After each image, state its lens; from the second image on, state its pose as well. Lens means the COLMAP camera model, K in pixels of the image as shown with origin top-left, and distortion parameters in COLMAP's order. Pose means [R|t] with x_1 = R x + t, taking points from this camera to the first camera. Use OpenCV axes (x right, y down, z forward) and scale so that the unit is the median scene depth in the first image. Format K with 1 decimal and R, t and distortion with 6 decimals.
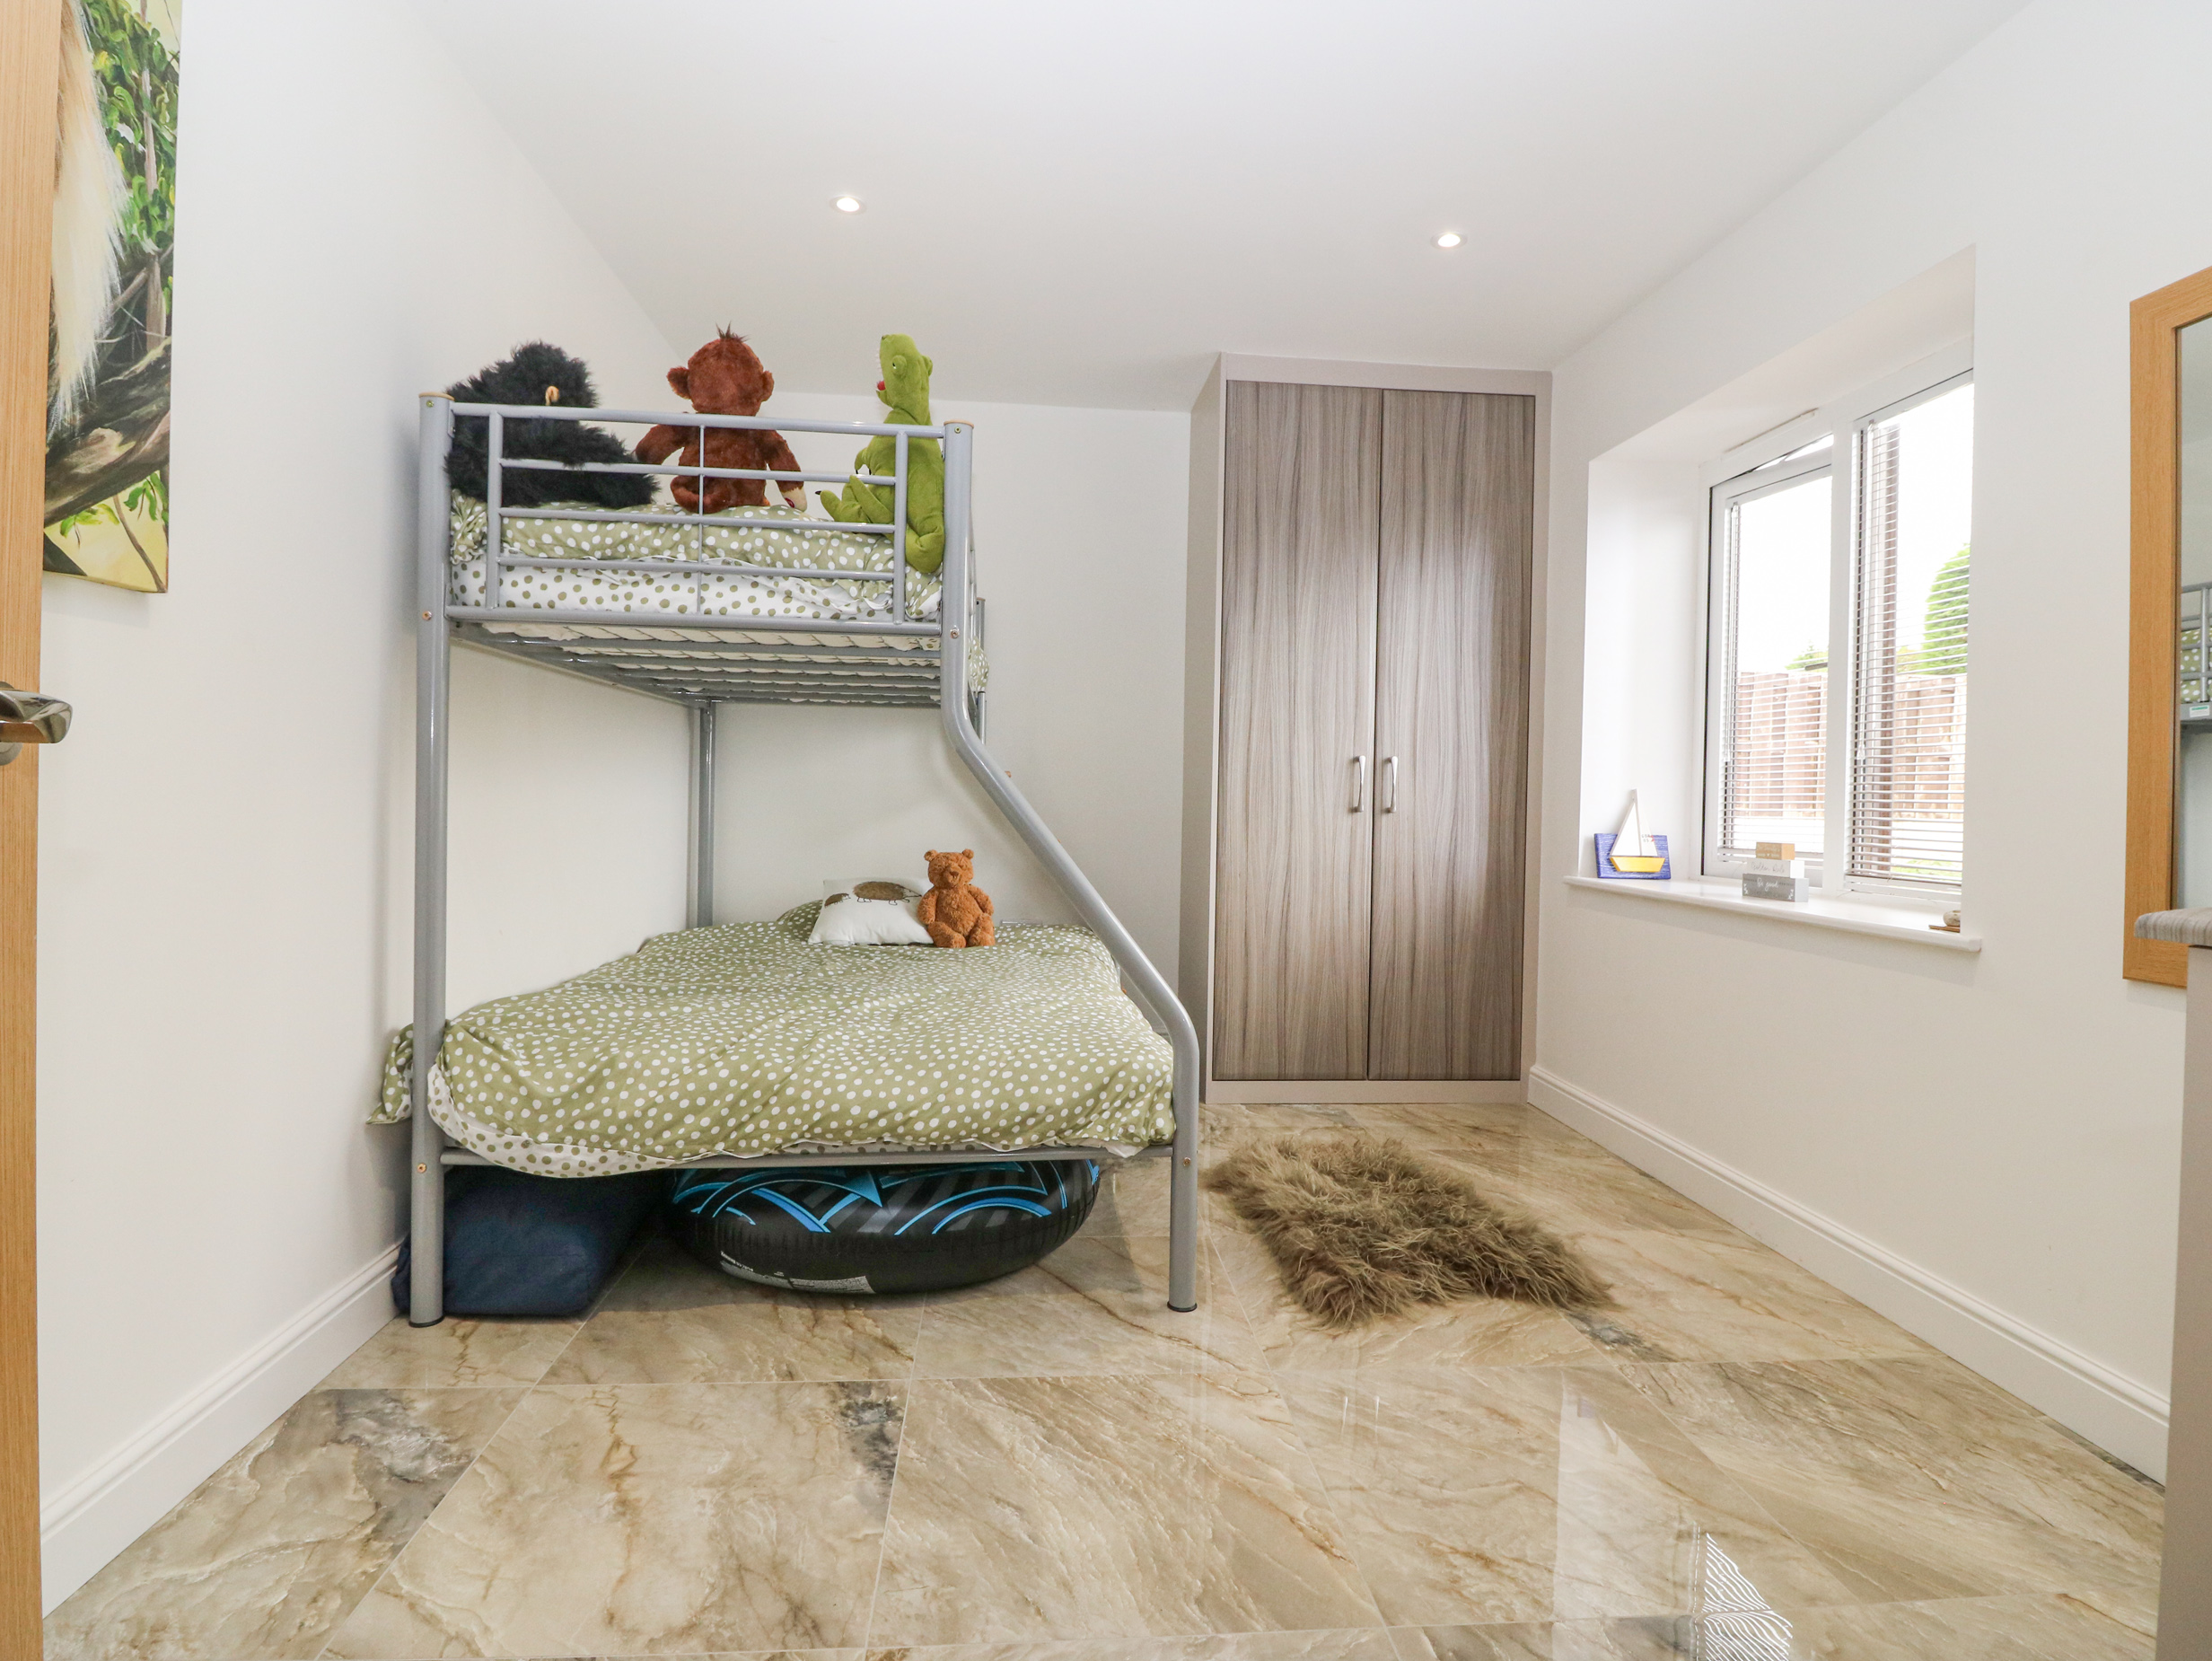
lens RADIAL K [[1175.1, 0, 1089.6], [0, 1175.1, 817.9], [0, 0, 1]] dist [-0.003540, -0.010832]
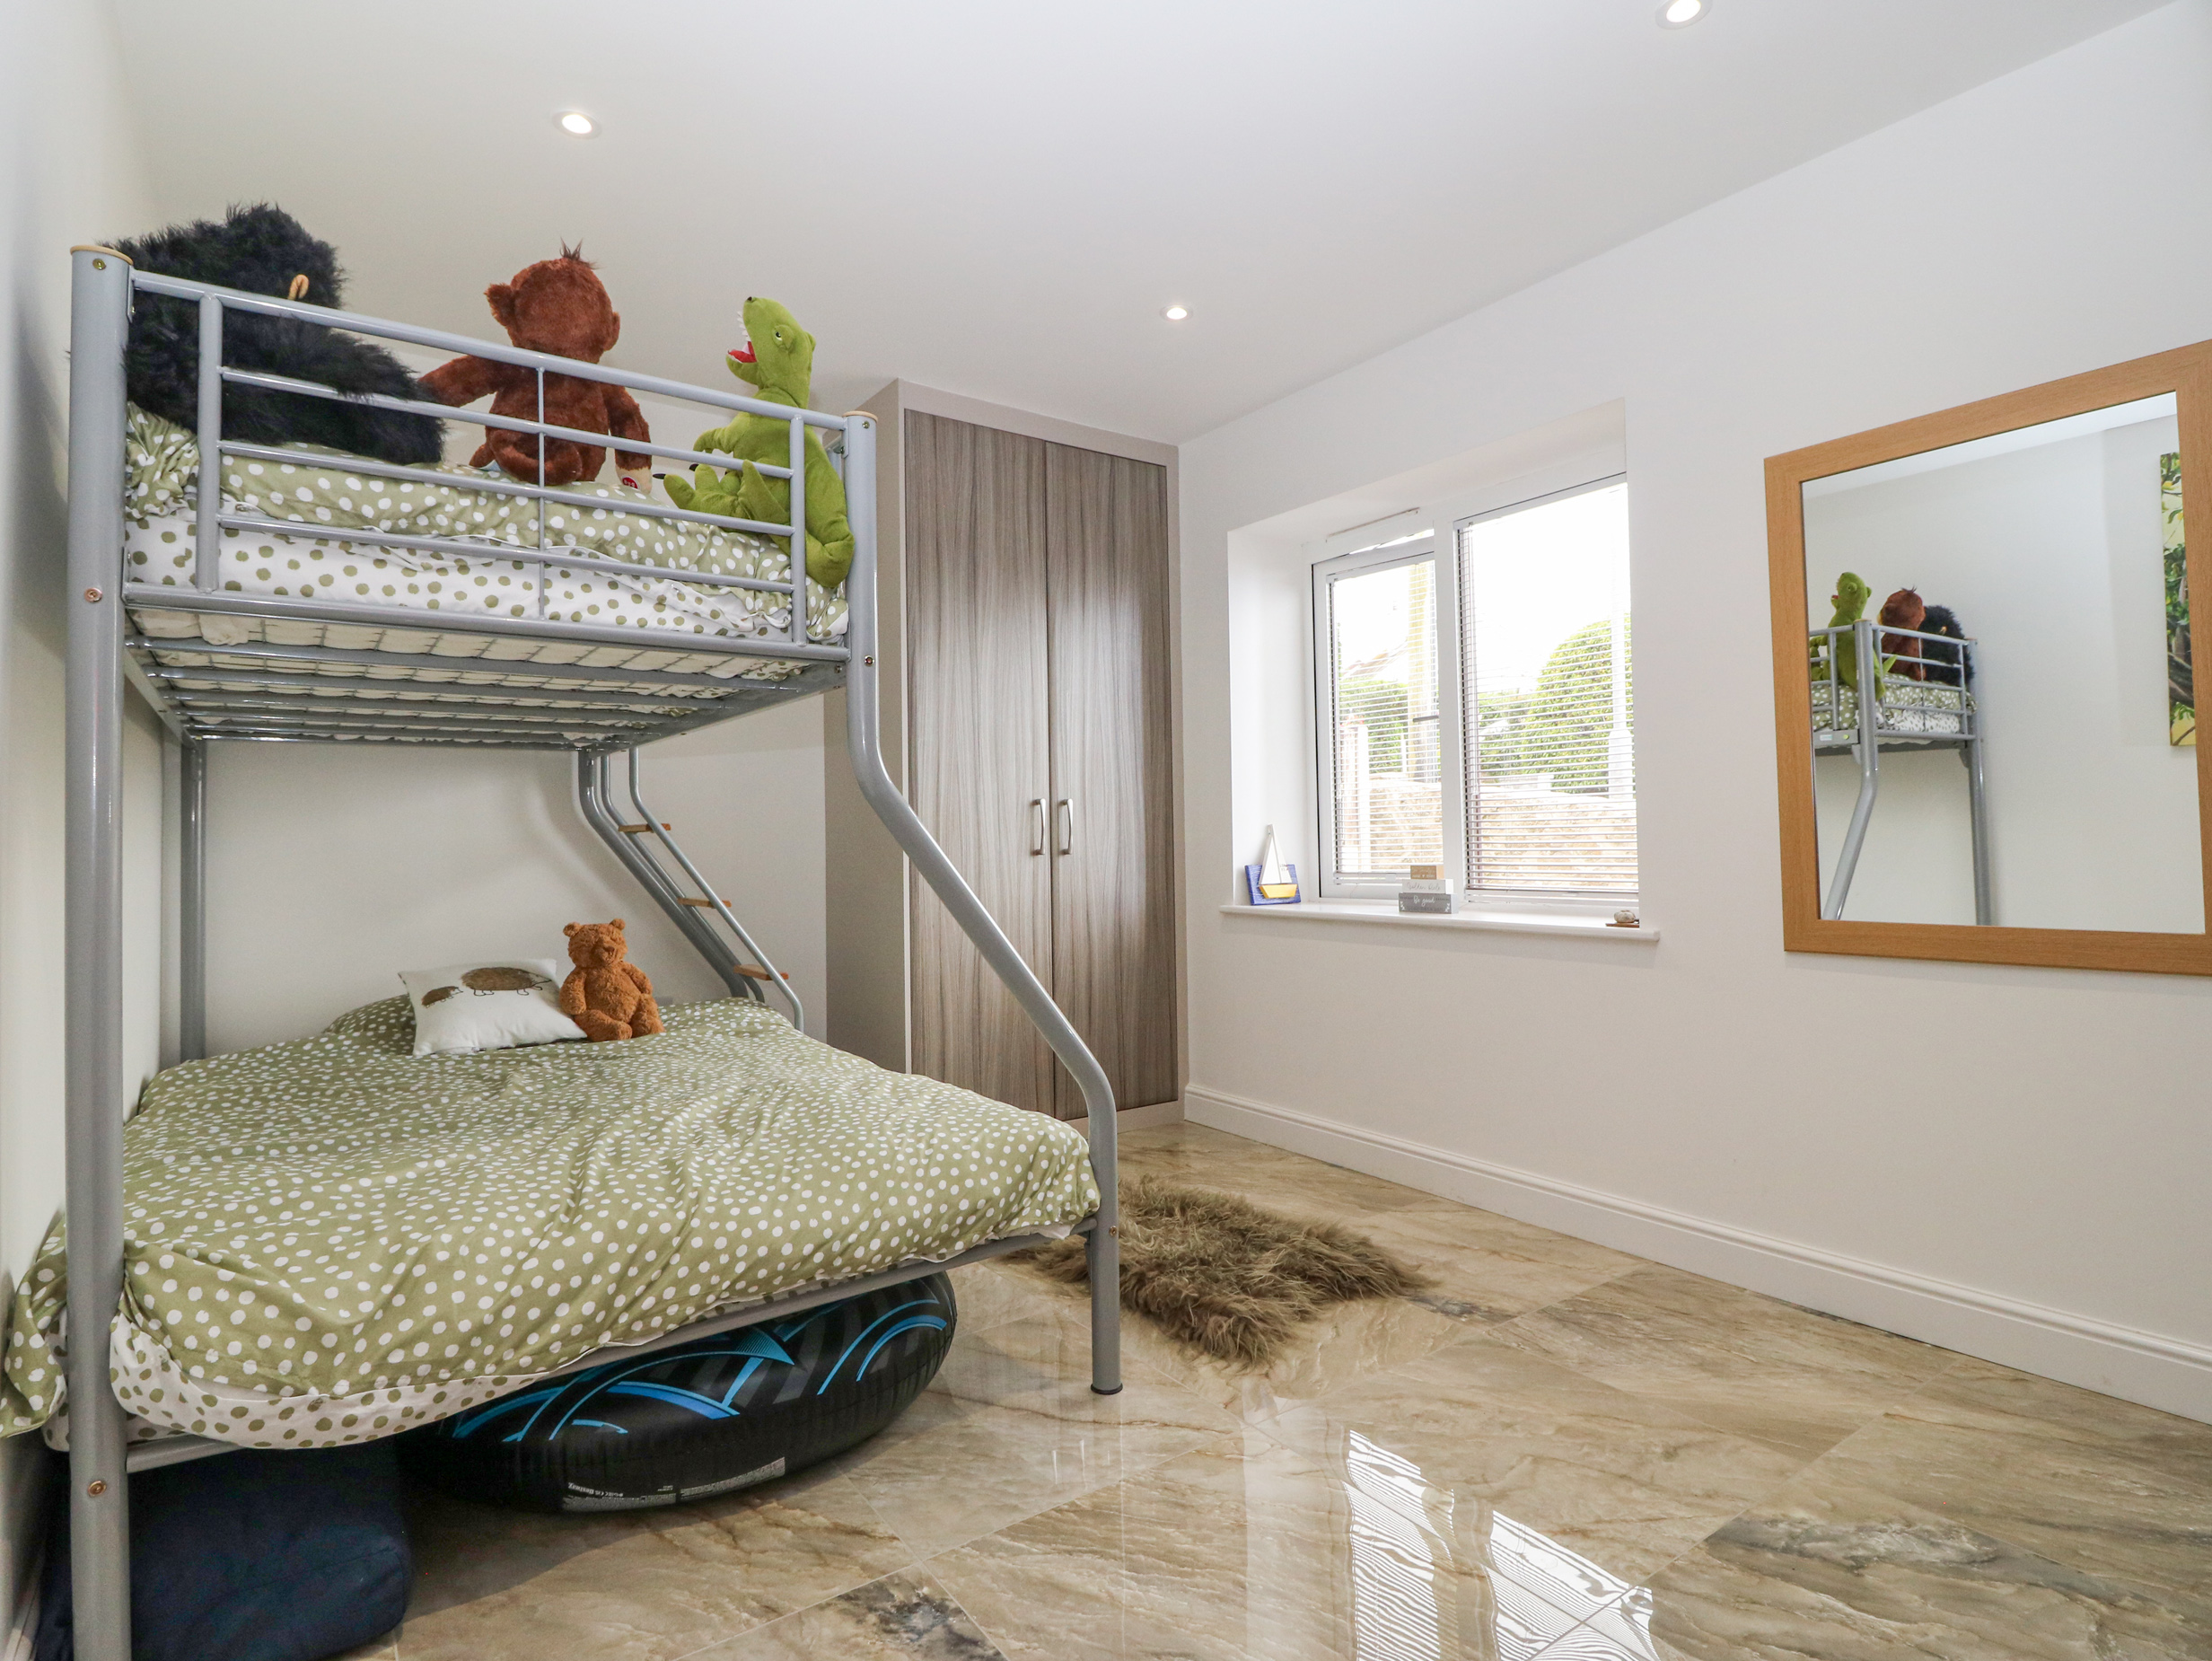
lens RADIAL K [[1175.1, 0, 1117.4], [0, 1175.1, 817.7], [0, 0, 1]] dist [-0.003540, -0.010832]
pose [[0.856072, -0.024140, 0.516293, -0.395552], [0.043828, 0.998701, -0.025976, -0.012949], [-0.514995, 0.044866, 0.856018, 0.180576]]
